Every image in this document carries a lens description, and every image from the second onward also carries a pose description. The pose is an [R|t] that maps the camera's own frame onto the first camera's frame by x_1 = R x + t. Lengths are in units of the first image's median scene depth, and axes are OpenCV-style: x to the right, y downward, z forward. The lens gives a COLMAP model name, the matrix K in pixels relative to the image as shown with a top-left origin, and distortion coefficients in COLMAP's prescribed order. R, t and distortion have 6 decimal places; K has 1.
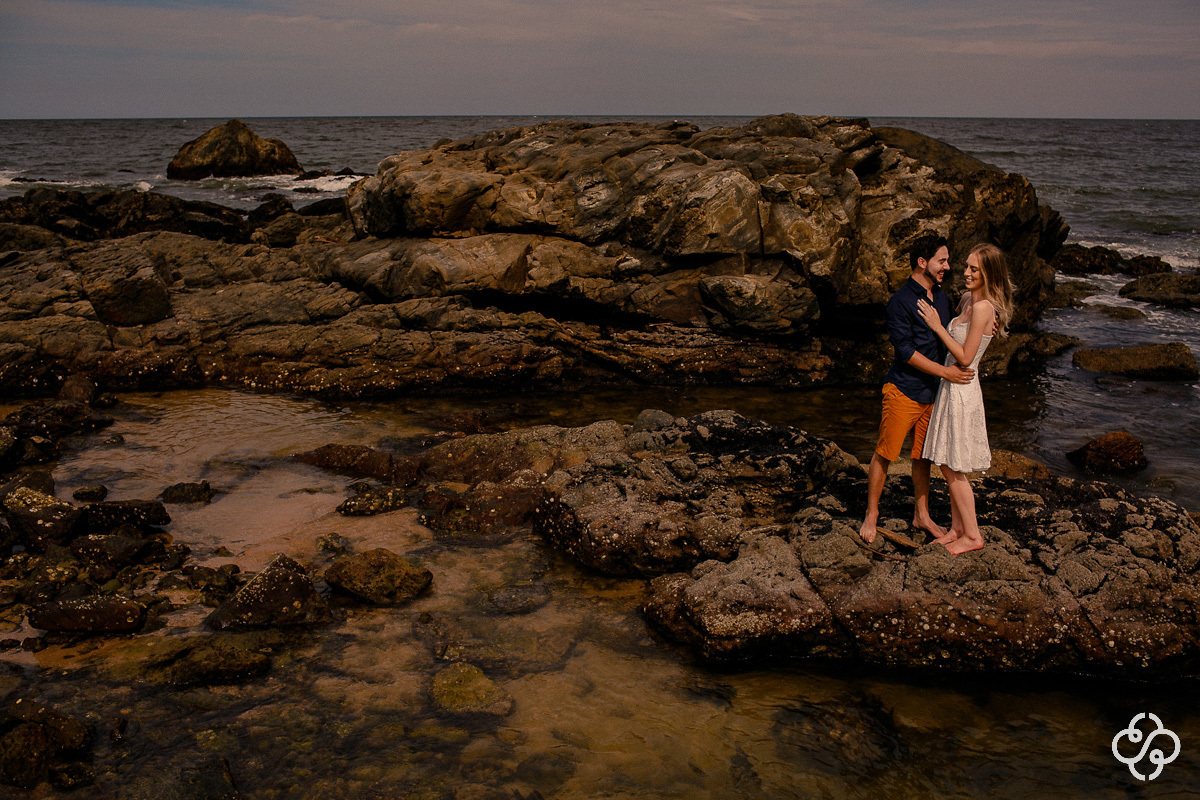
lens RADIAL K [[1149.4, 0, 600.0], [0, 1149.4, 400.0], [0, 0, 1]] dist [-0.122843, 0.154583]
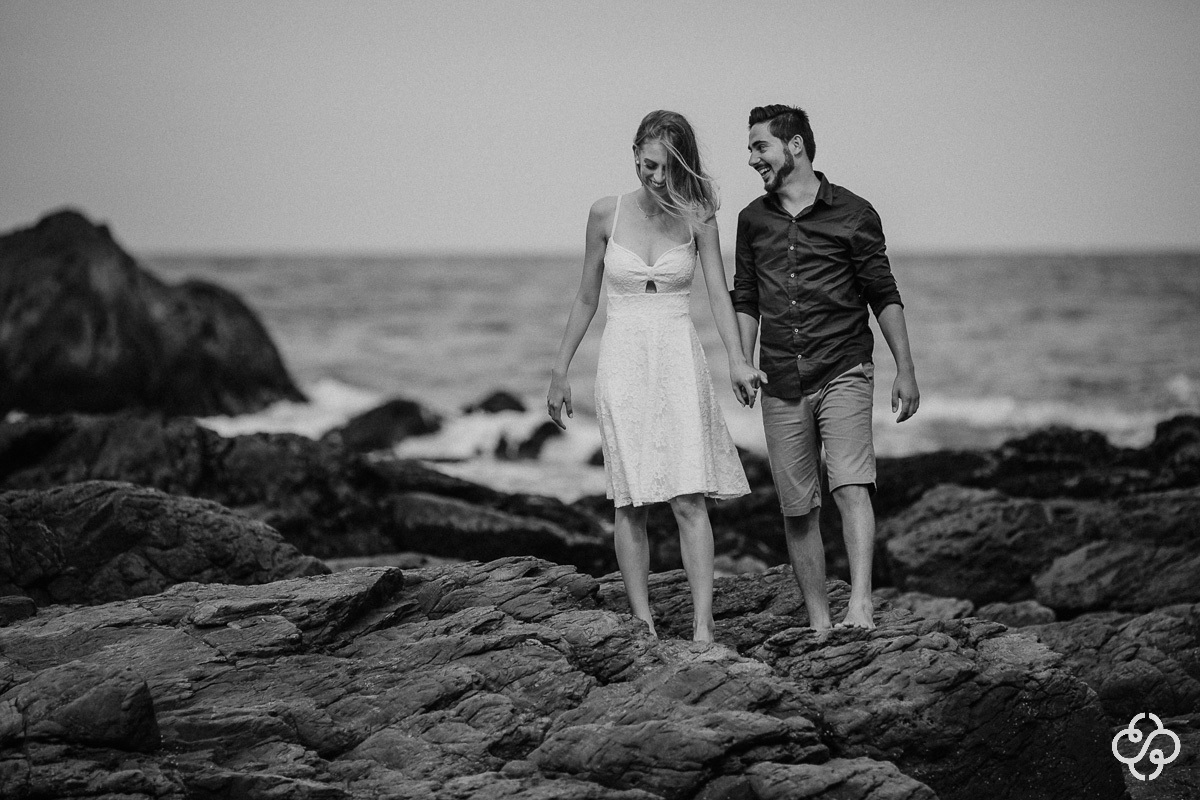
lens RADIAL K [[4413.4, 0, 600.0], [0, 4413.4, 400.0], [0, 0, 1]] dist [0.201458, 0.936998]
pose [[0.995096, -0.000543, -0.098909, -0.218202], [-0.020142, 0.977918, -0.208017, 0.016805], [0.096838, 0.208989, 0.973112, 0.040598]]
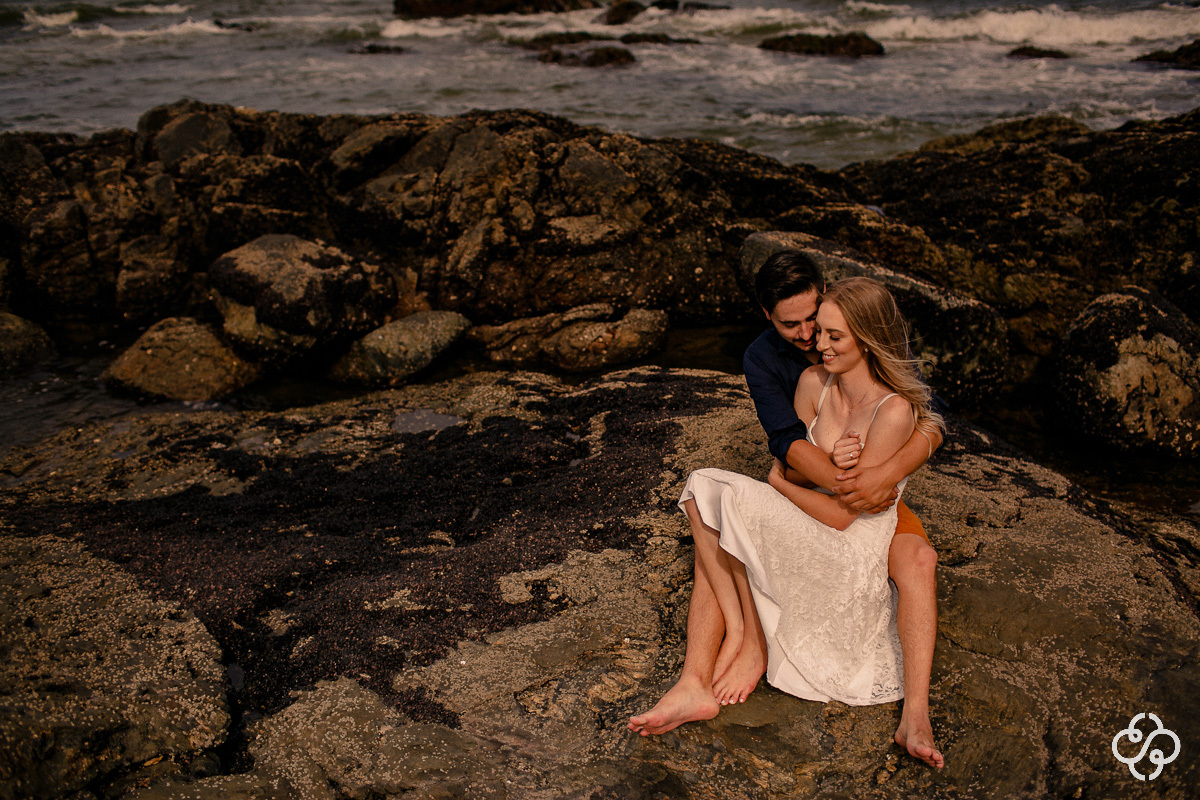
lens RADIAL K [[1149.4, 0, 600.0], [0, 1149.4, 400.0], [0, 0, 1]] dist [-0.122843, 0.154583]
pose [[0.988879, 0.030918, -0.145472, -0.349794], [-0.009463, 0.989250, 0.145928, -0.161179], [0.148420, -0.142928, 0.978541, 0.729242]]
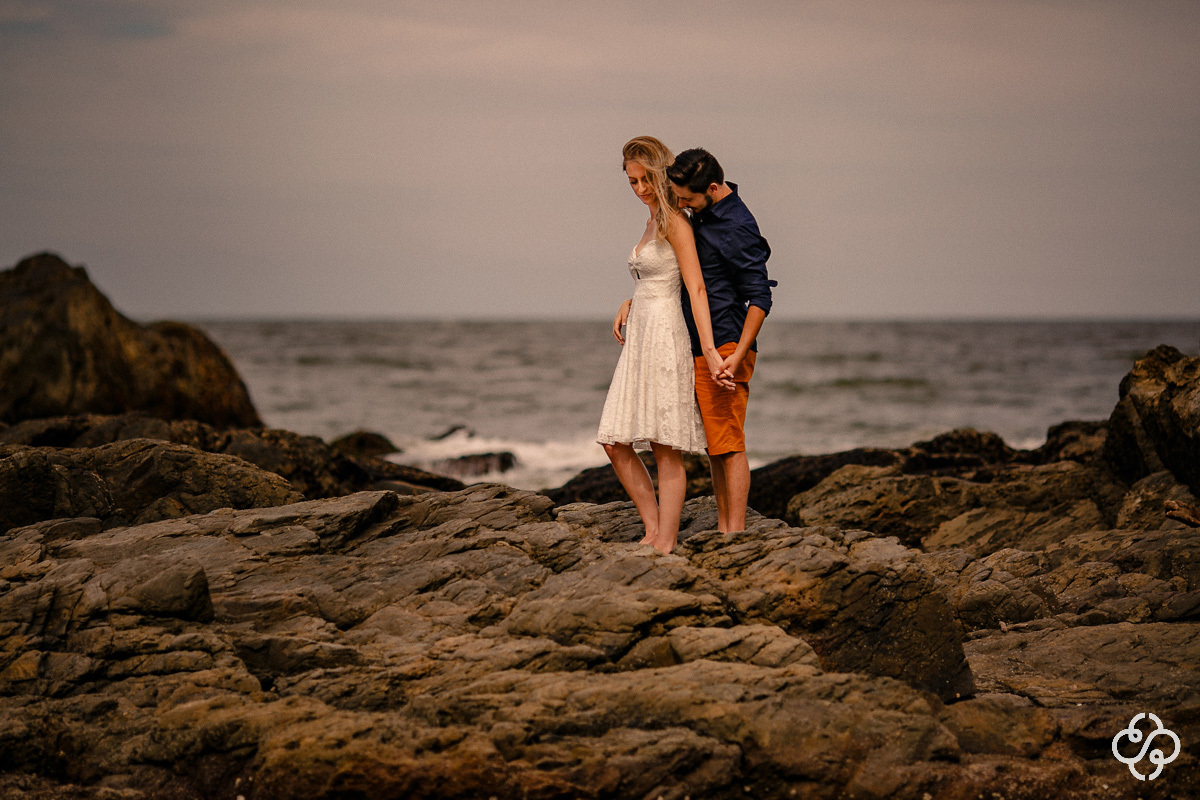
lens RADIAL K [[4481.9, 0, 600.0], [0, 4481.9, 400.0], [0, 0, 1]] dist [0.229175, -0.611735]
pose [[0.996097, 0.000712, -0.088265, -0.203682], [-0.020445, 0.974634, -0.222870, 0.064789], [0.085867, 0.223804, 0.970844, -0.103510]]
